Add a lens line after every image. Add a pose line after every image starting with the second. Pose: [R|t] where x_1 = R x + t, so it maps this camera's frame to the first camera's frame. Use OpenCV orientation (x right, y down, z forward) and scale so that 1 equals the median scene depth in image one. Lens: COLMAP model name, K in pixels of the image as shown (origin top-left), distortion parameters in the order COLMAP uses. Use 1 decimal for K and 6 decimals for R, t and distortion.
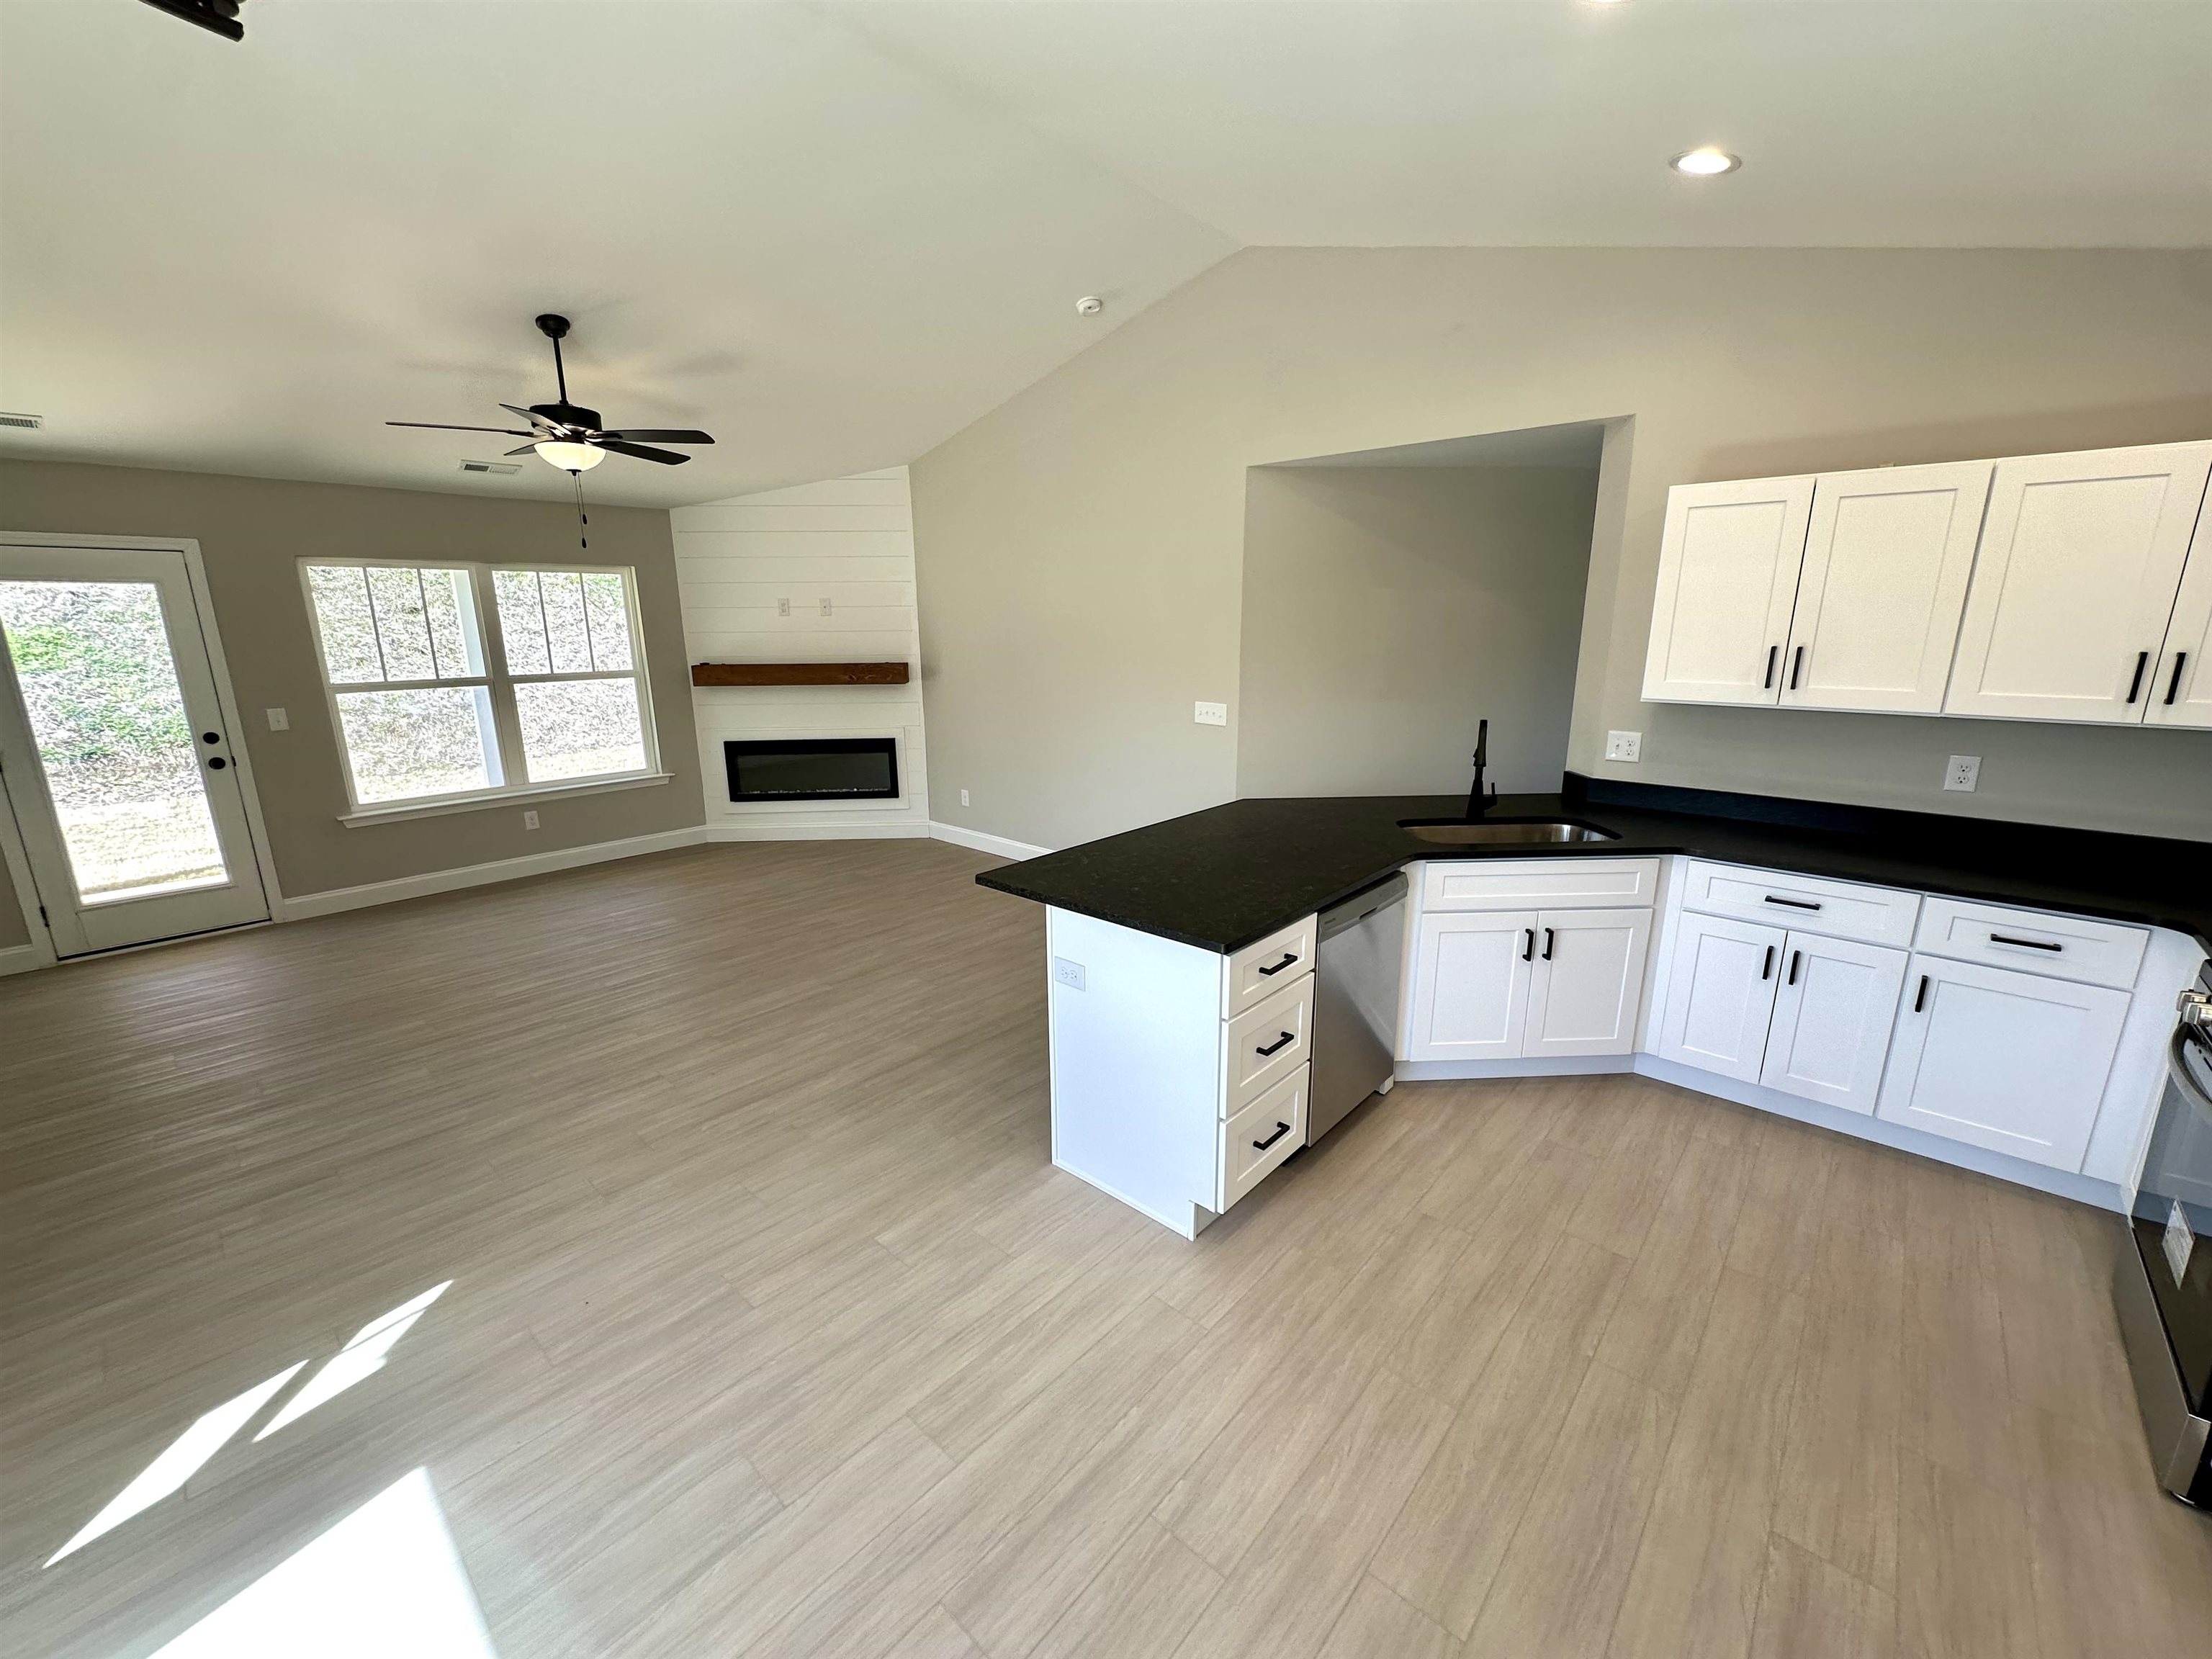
lens RADIAL K [[882.2, 0, 1112.1], [0, 882.2, 831.4], [0, 0, 1]] dist [0.000753, -0.000079]
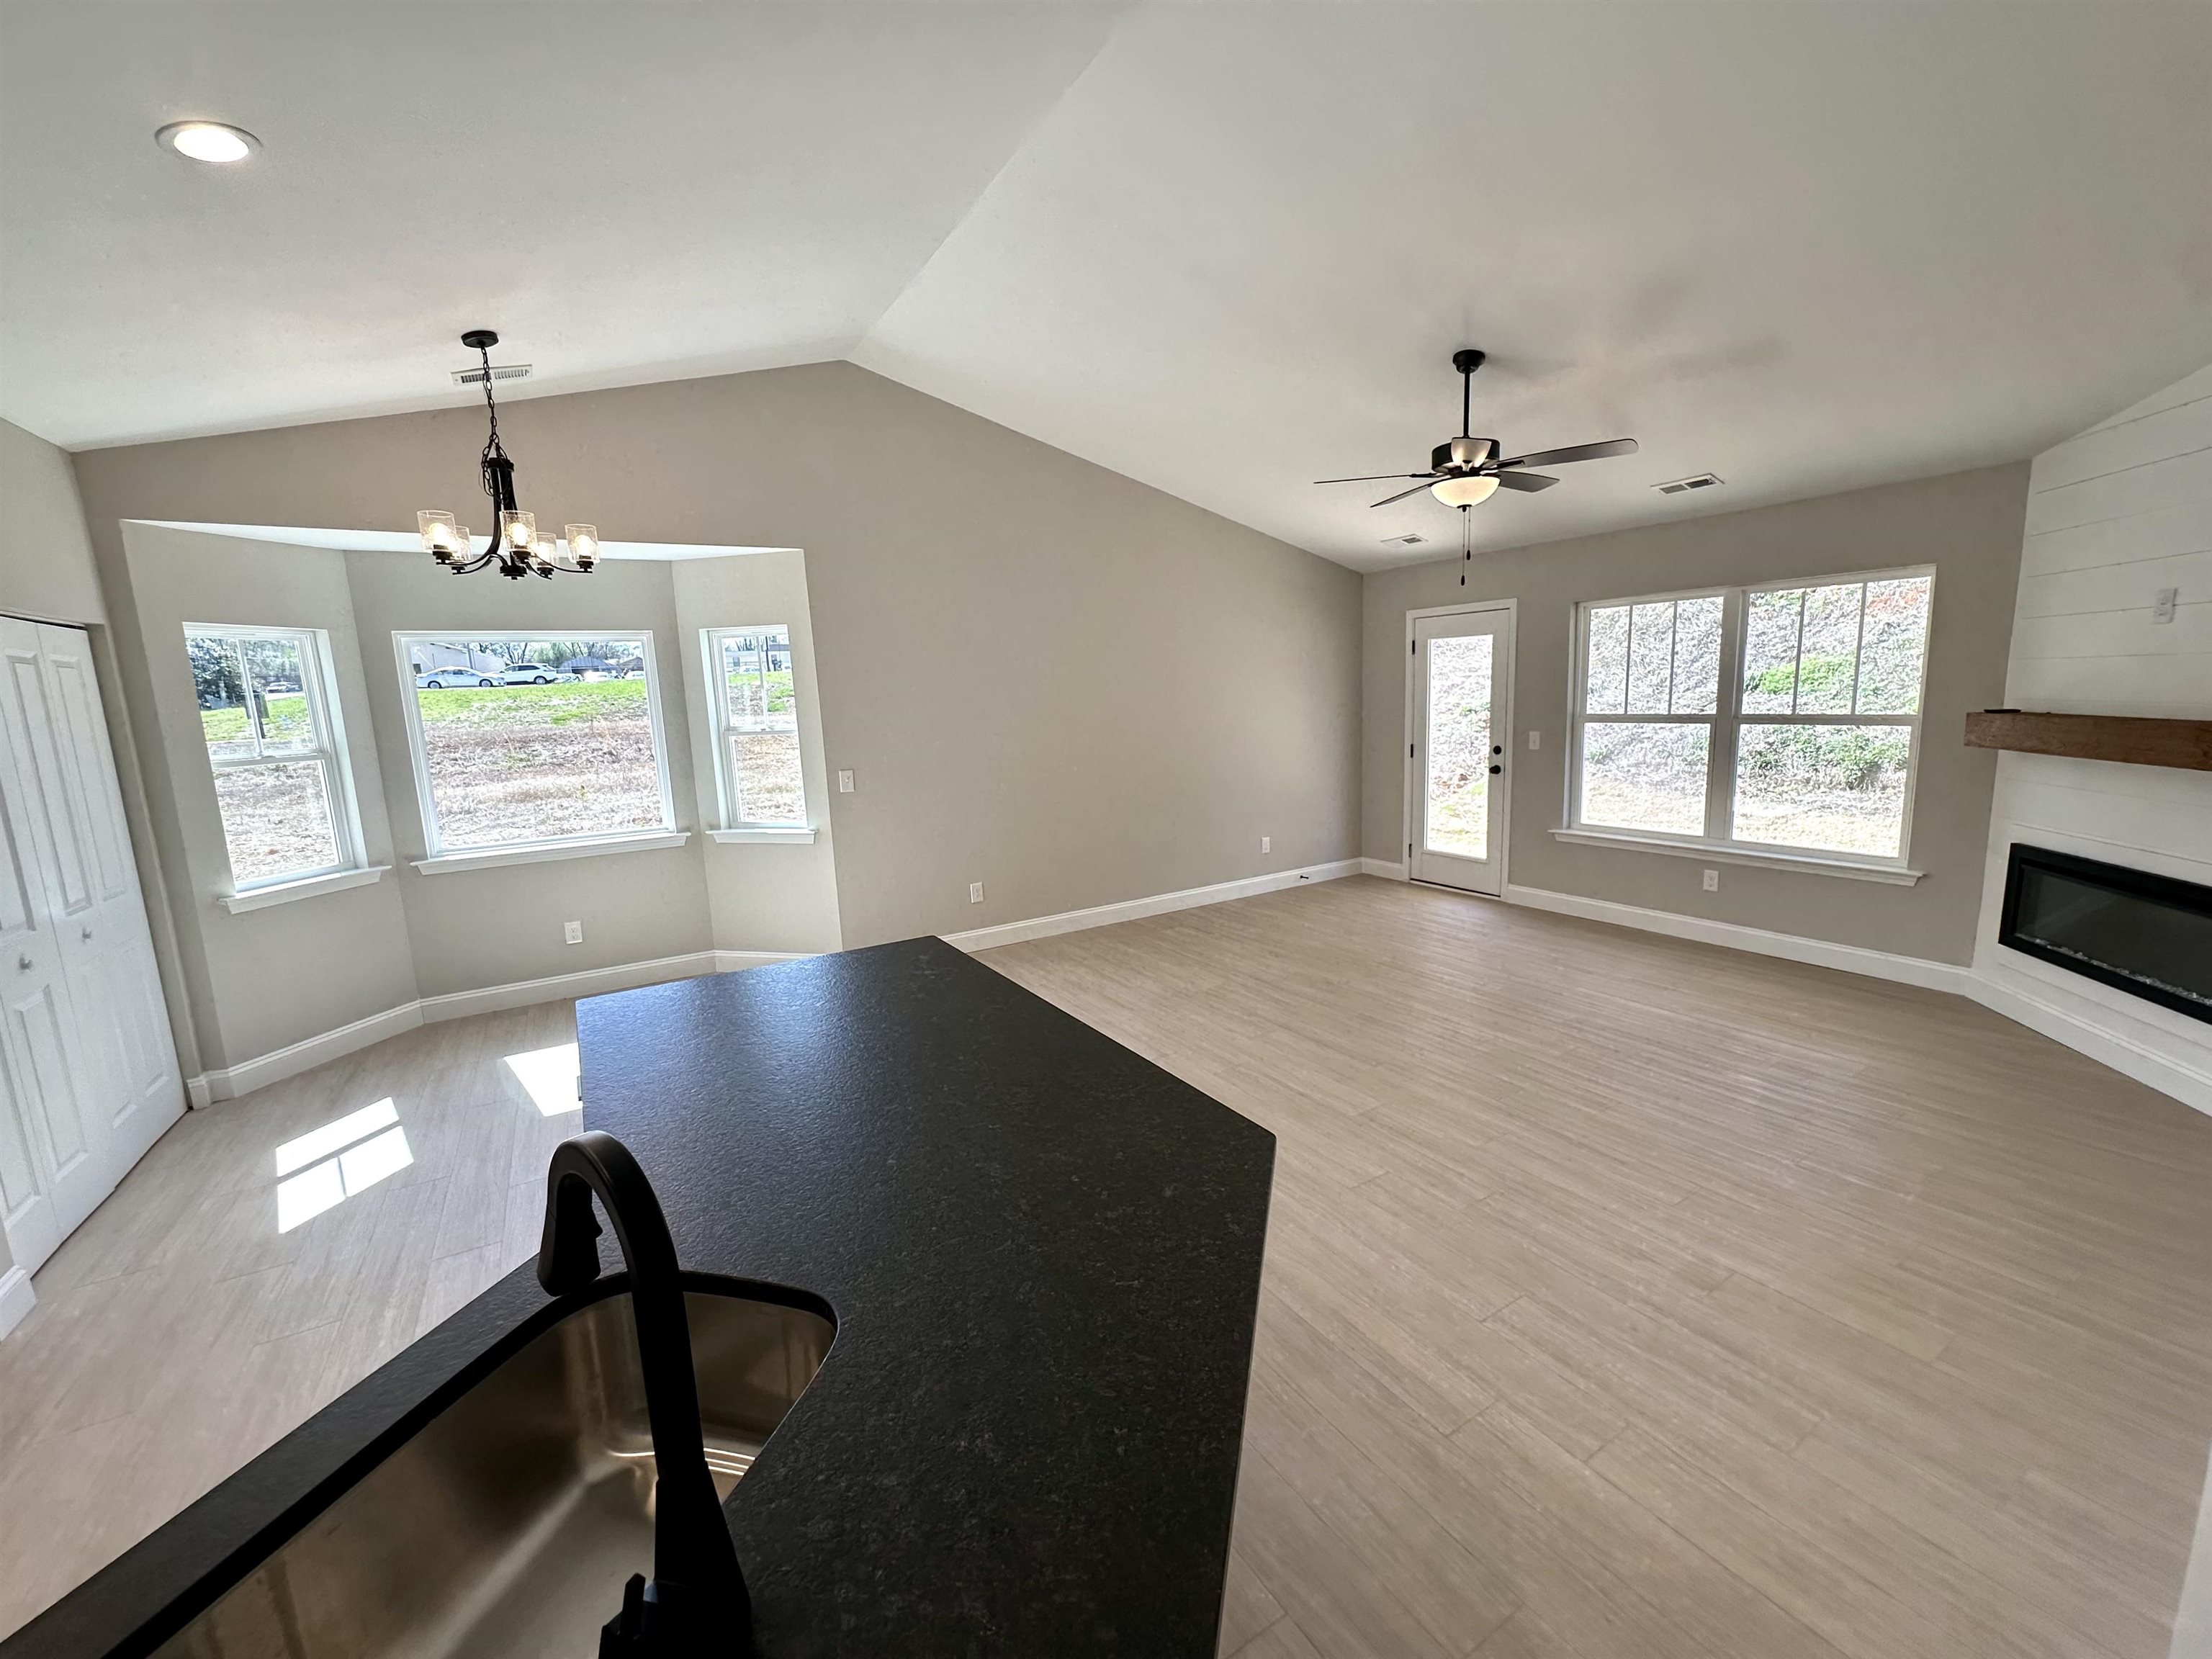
lens RADIAL K [[882.2, 0, 1110.1], [0, 882.2, 829.9], [0, 0, 1]] dist [0.000753, -0.000079]
pose [[-0.287375, 0.170202, -0.942575, 0.326846], [-0.184230, 0.955888, 0.228774, -0.154207], [0.939933, 0.239395, -0.243342, 0.668363]]
